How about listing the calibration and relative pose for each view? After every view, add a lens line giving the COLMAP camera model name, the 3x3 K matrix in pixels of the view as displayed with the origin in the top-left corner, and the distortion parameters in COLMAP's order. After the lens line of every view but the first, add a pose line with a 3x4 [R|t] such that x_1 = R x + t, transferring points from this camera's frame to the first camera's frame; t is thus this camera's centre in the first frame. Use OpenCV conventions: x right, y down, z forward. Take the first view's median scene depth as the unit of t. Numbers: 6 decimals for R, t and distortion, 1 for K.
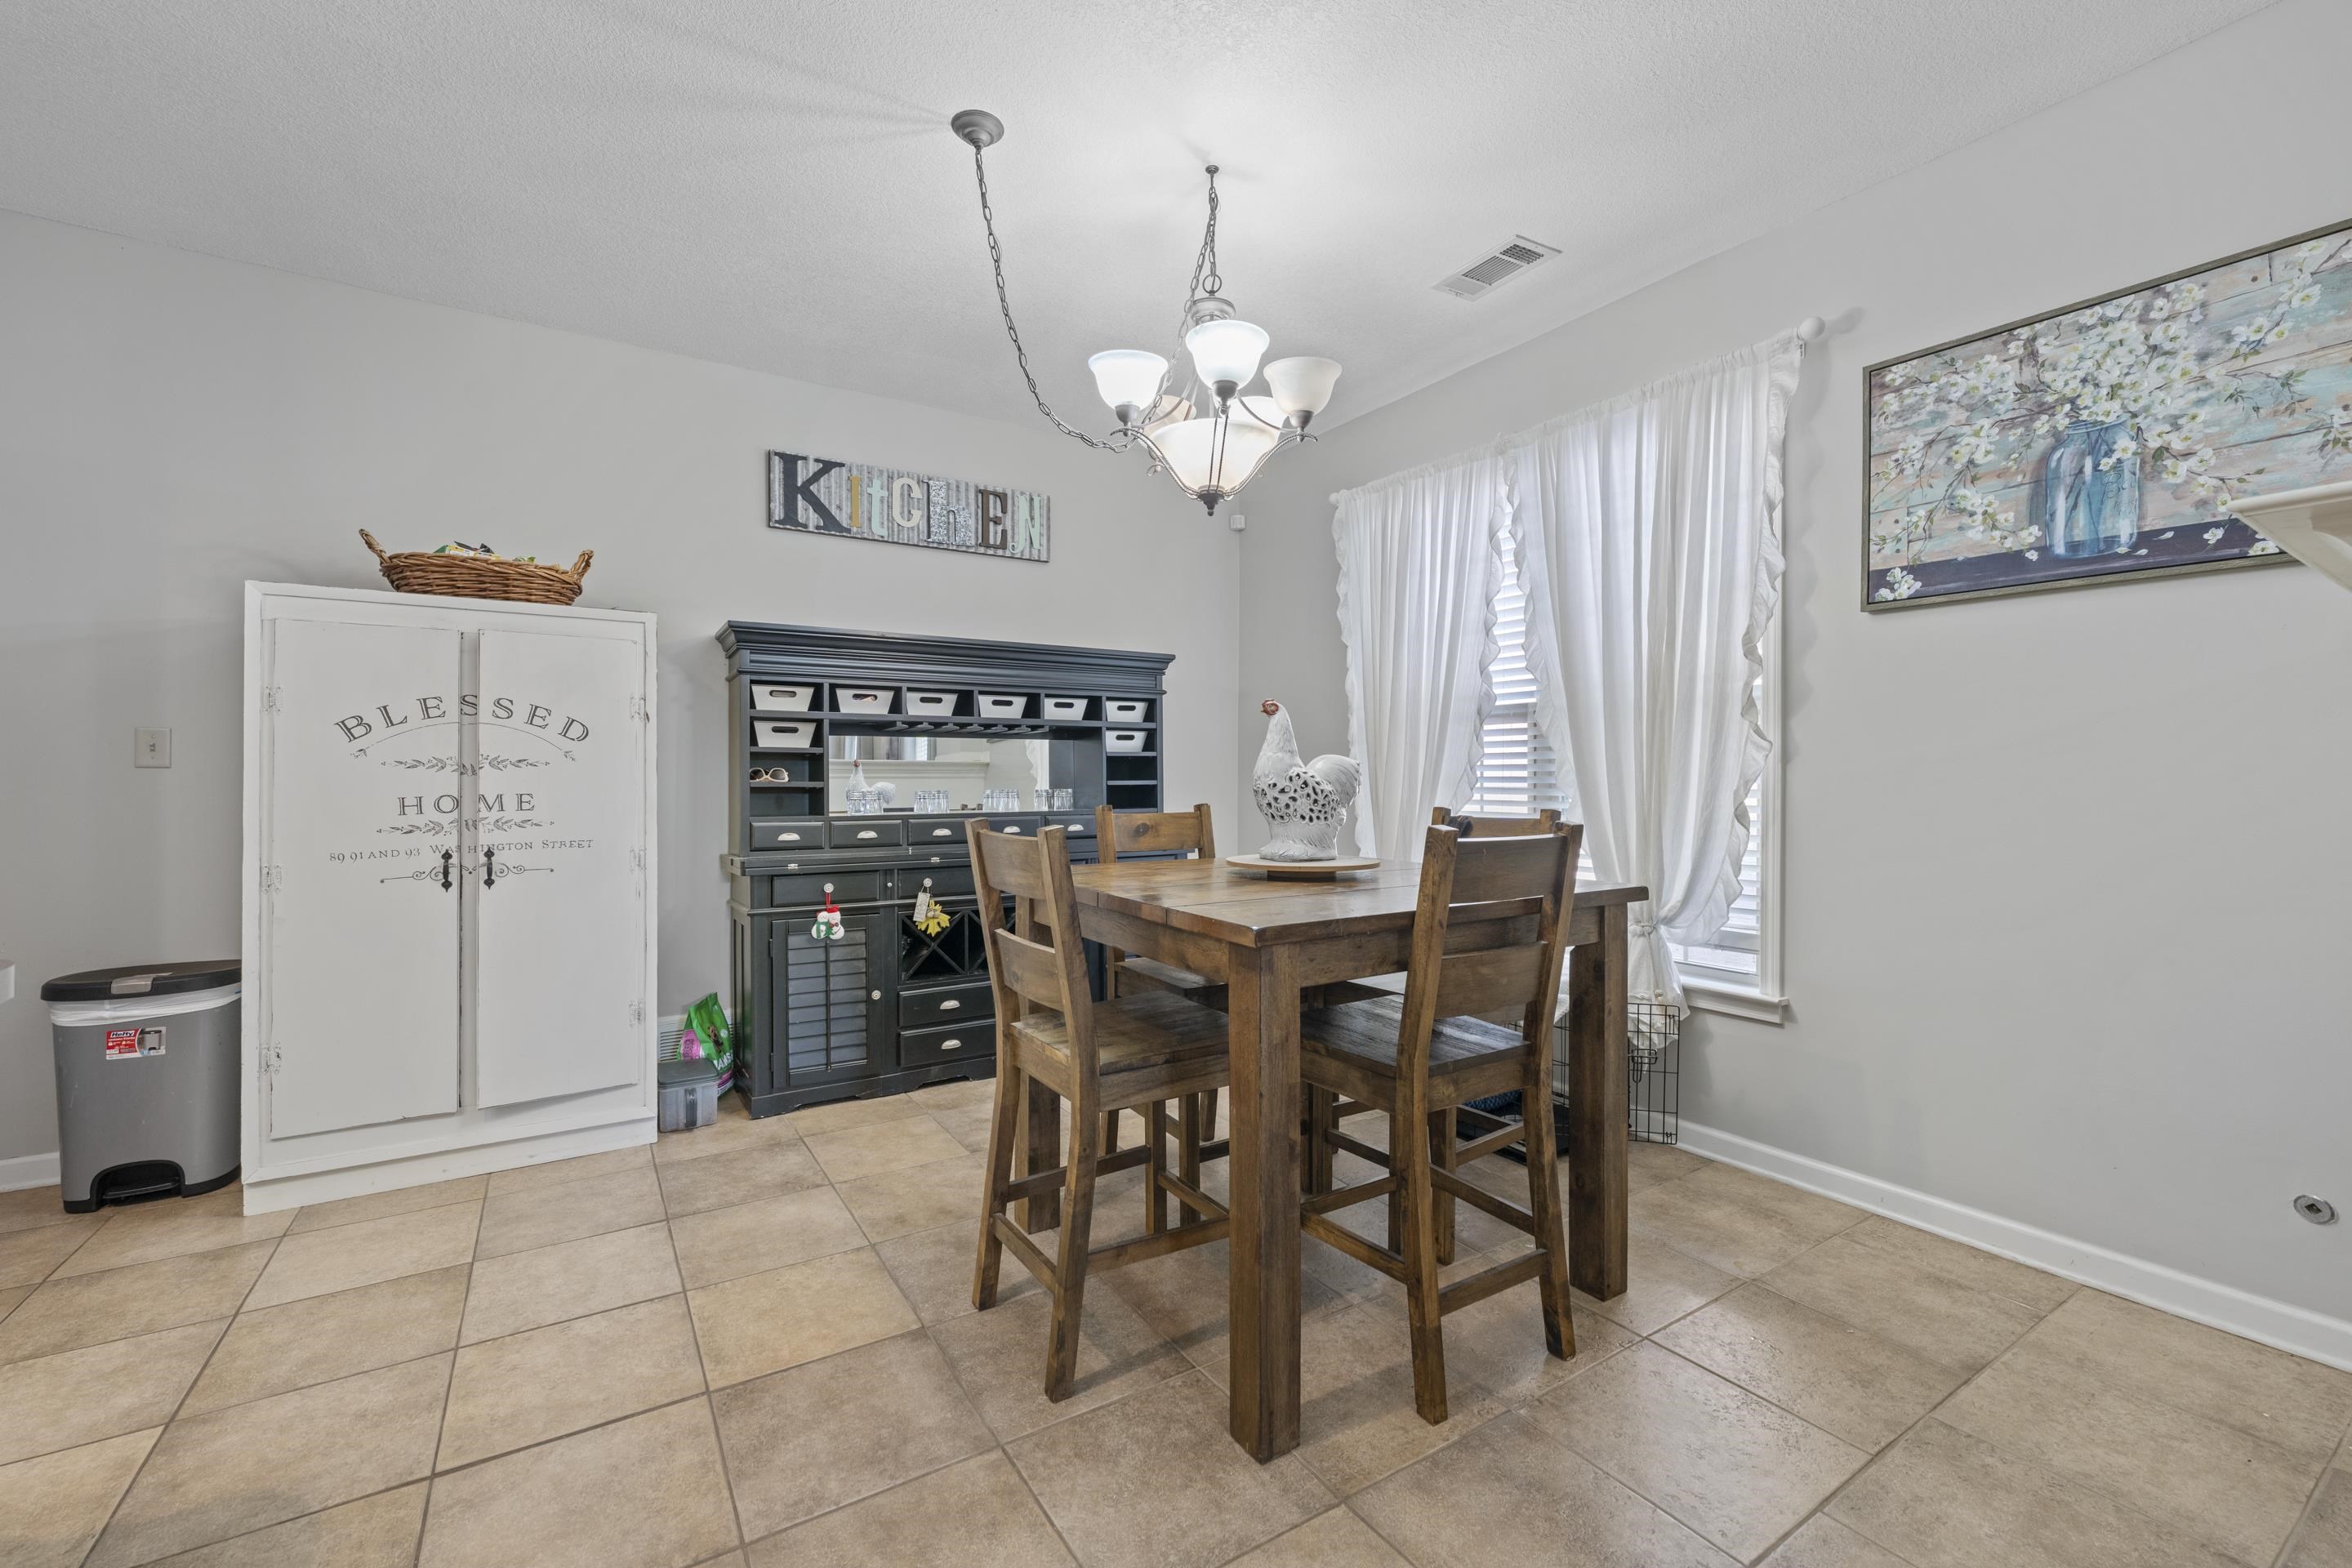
lens RADIAL K [[968.1, 0, 1171.2], [0, 968.1, 772.5], [0, 0, 1]] dist [-0.002504, -0.000663]
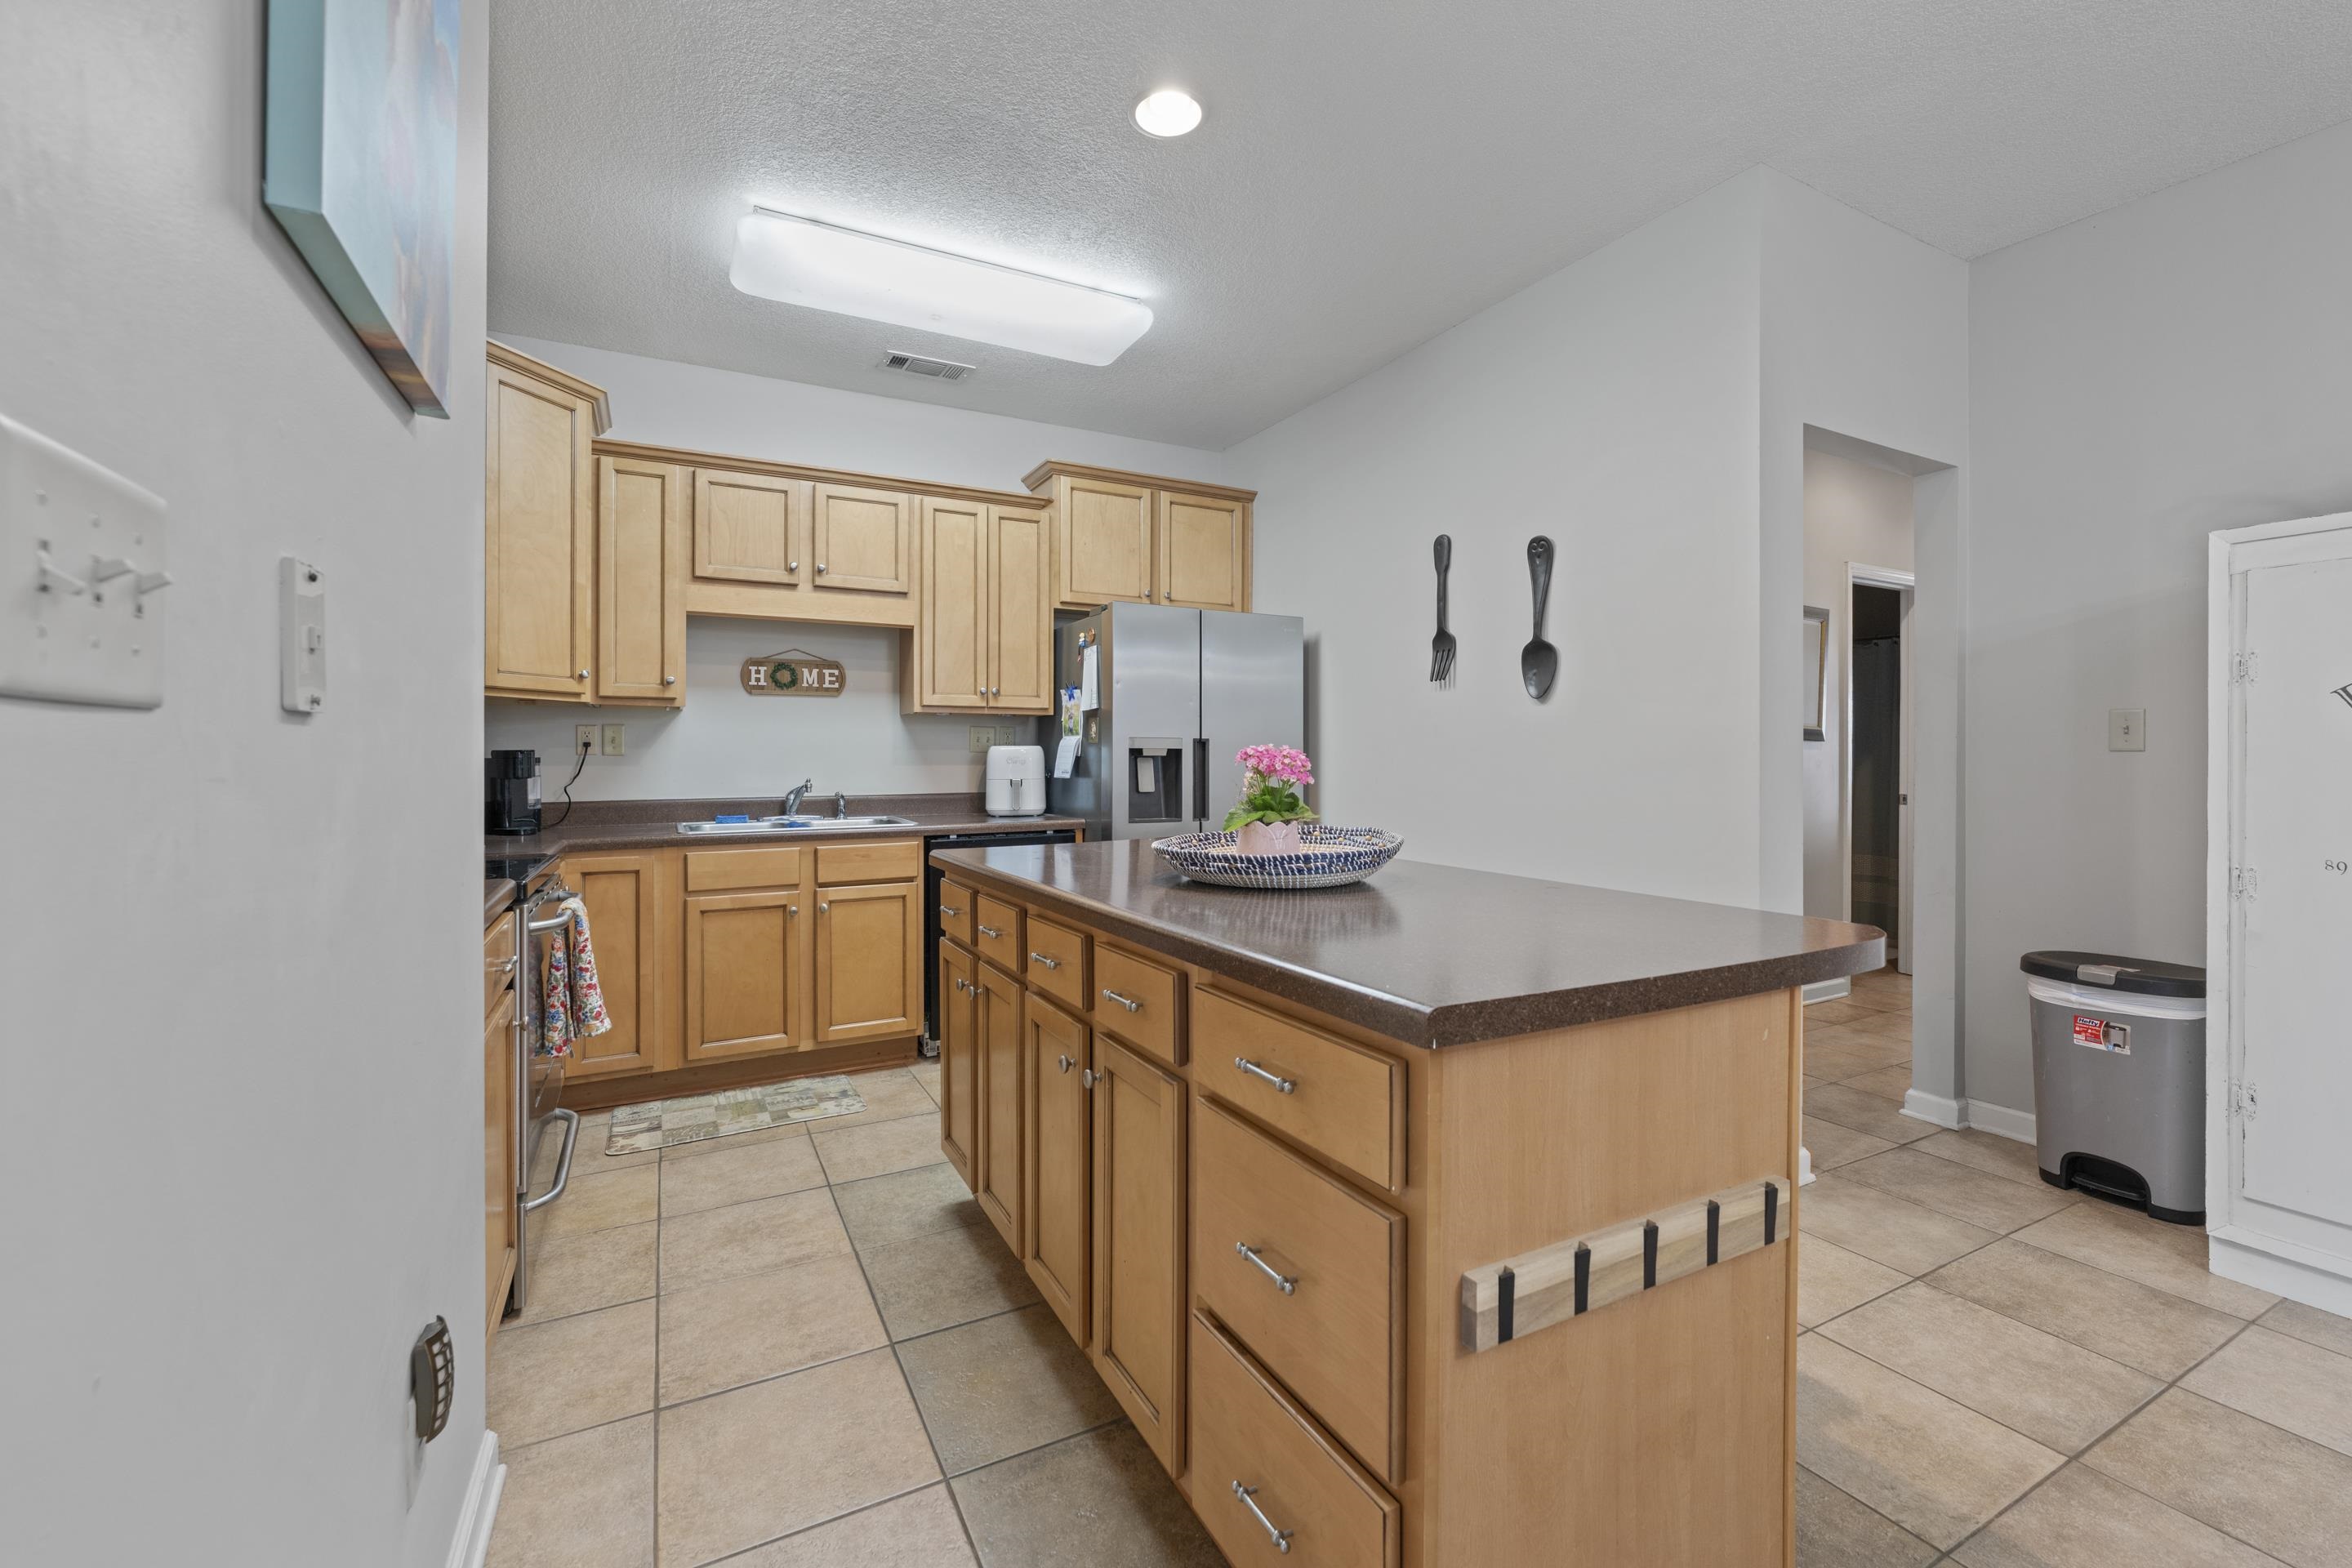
lens RADIAL K [[968.1, 0, 1175.6], [0, 968.1, 756.1], [0, 0, 1]] dist [-0.002504, -0.000663]
pose [[-0.071224, -0.003998, -0.997452, -0.036970], [0.001927, 0.999990, -0.004146, 0.002048], [0.997458, -0.002217, -0.071216, 0.141282]]
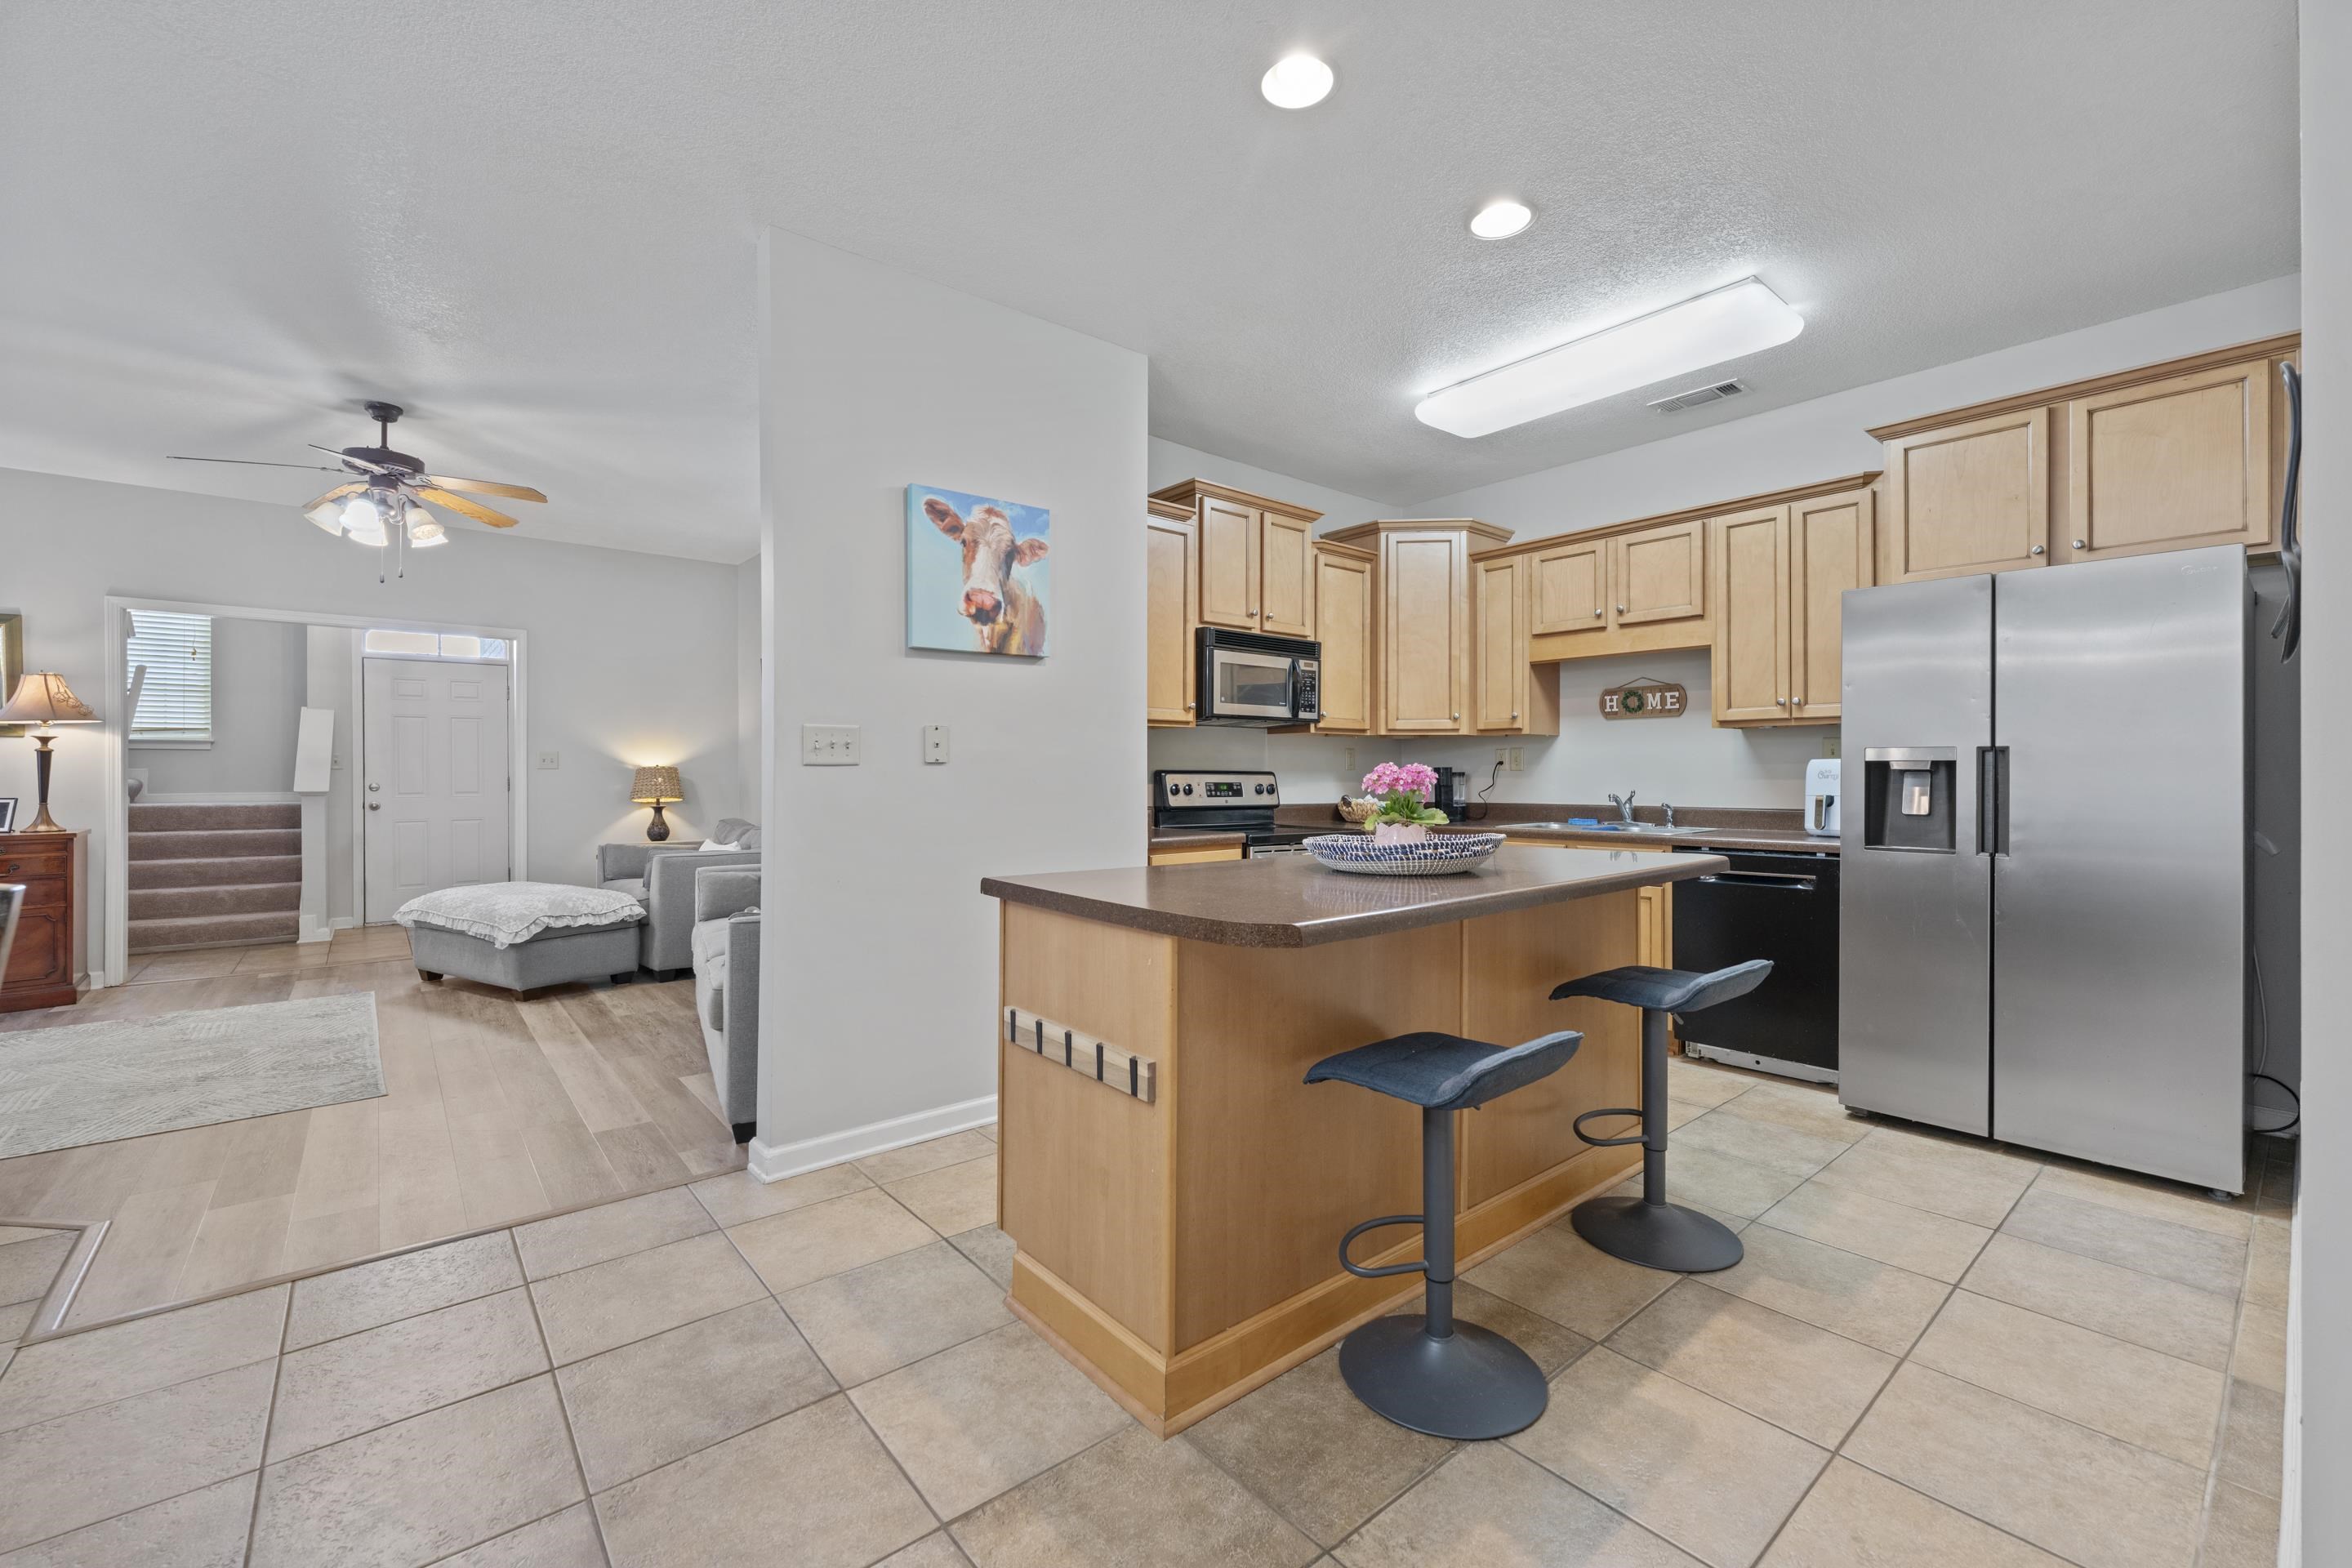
lens RADIAL K [[968.1, 0, 1170.1], [0, 968.1, 768.8], [0, 0, 1]] dist [-0.002504, -0.000663]
pose [[-0.991594, -0.000414, -0.129388, -0.444811], [0.000334, 0.999983, -0.005764, 0.001099], [0.129388, -0.005759, -0.991577, 1.069545]]
